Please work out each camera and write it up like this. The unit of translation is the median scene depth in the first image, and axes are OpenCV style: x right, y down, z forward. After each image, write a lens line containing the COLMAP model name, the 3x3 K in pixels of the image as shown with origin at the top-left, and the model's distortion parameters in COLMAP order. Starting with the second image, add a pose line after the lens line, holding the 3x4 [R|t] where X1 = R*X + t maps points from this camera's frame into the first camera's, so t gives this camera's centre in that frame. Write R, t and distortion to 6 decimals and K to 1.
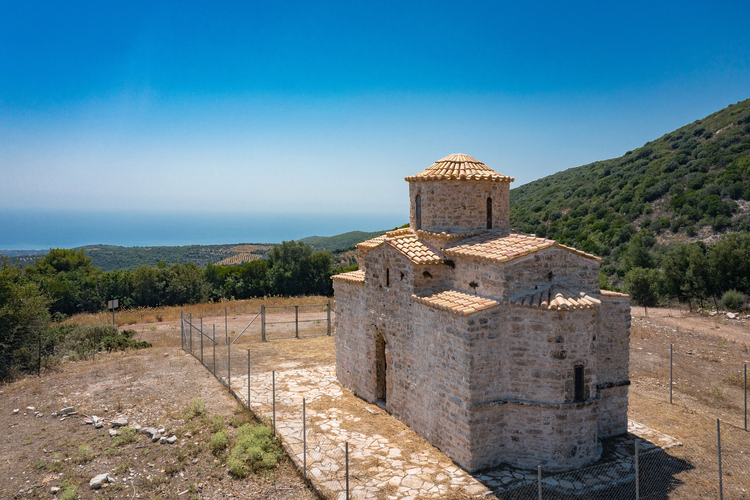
lens RADIAL K [[621.4, 0, 346.9], [0, 621.4, 216.3], [0, 0, 1]] dist [-0.003618, 0.004721]
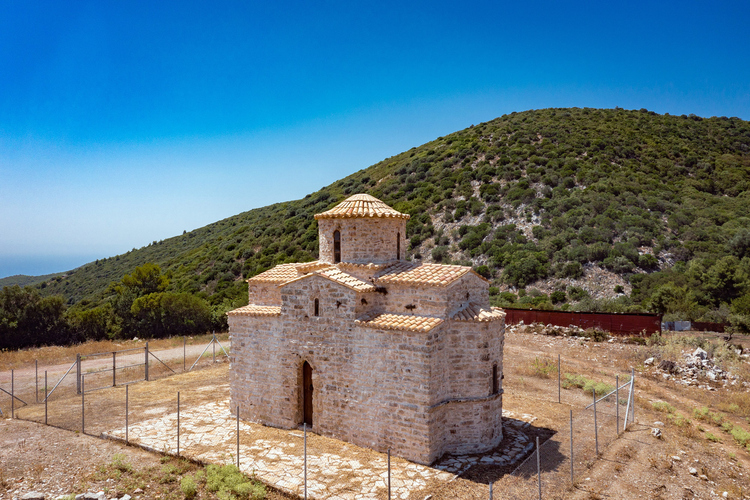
lens RADIAL K [[609.3, 0, 363.7], [0, 609.3, 248.6], [0, 0, 1]] dist [-0.009898, 0.002547]
pose [[0.869701, -0.015089, 0.493349, -0.416683], [0.020537, 0.999773, -0.005625, 0.005002], [-0.493152, 0.015024, 0.869813, 0.046502]]
